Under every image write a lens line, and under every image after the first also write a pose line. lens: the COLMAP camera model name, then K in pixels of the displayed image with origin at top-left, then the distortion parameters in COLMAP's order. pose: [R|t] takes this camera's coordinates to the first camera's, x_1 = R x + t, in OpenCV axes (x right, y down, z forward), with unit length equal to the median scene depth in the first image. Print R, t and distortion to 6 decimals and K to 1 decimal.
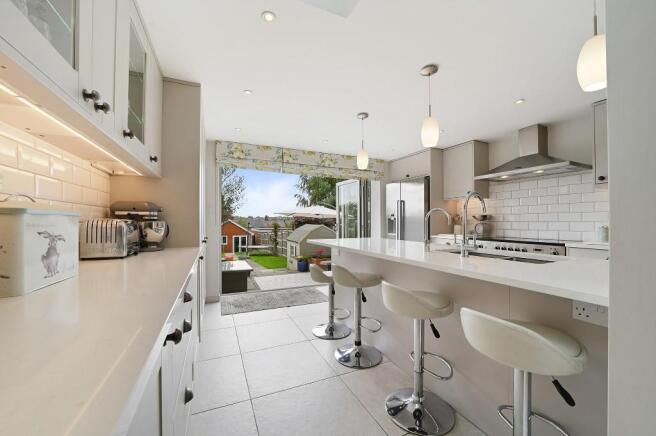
lens RADIAL K [[257.7, 0, 328.0], [0, 257.7, 218.0], [0, 0, 1]] dist [-0.032892, 0.009869]
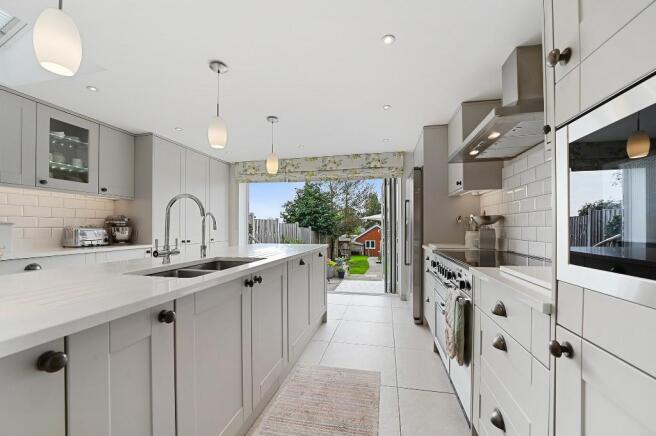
lens RADIAL K [[253.6, 0, 330.1], [0, 253.6, 227.5], [0, 0, 1]] dist [-0.053234, 0.000046]
pose [[0.803715, -0.002376, -0.595009, 0.617994], [0.010282, 0.999898, 0.009897, 0.006699], [0.594925, -0.014072, 0.803658, 0.261419]]
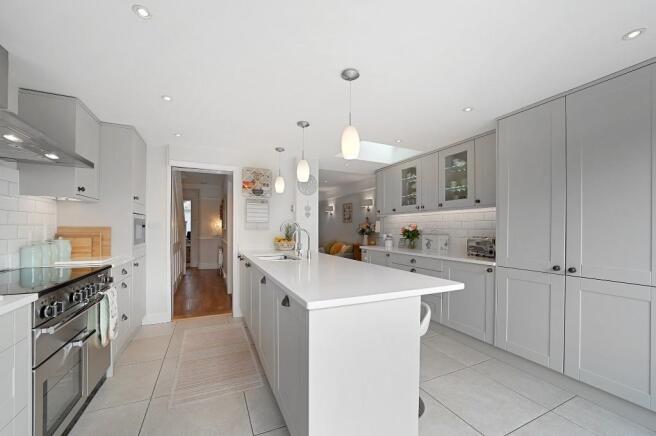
lens RADIAL K [[257.7, 0, 328.0], [0, 257.7, 218.0], [0, 0, 1]] dist [-0.032892, 0.009869]
pose [[-0.999749, -0.017665, -0.013800, 0.142156], [-0.016749, 0.997816, -0.063901, 0.000998], [0.014899, -0.063654, -0.997861, 1.123494]]
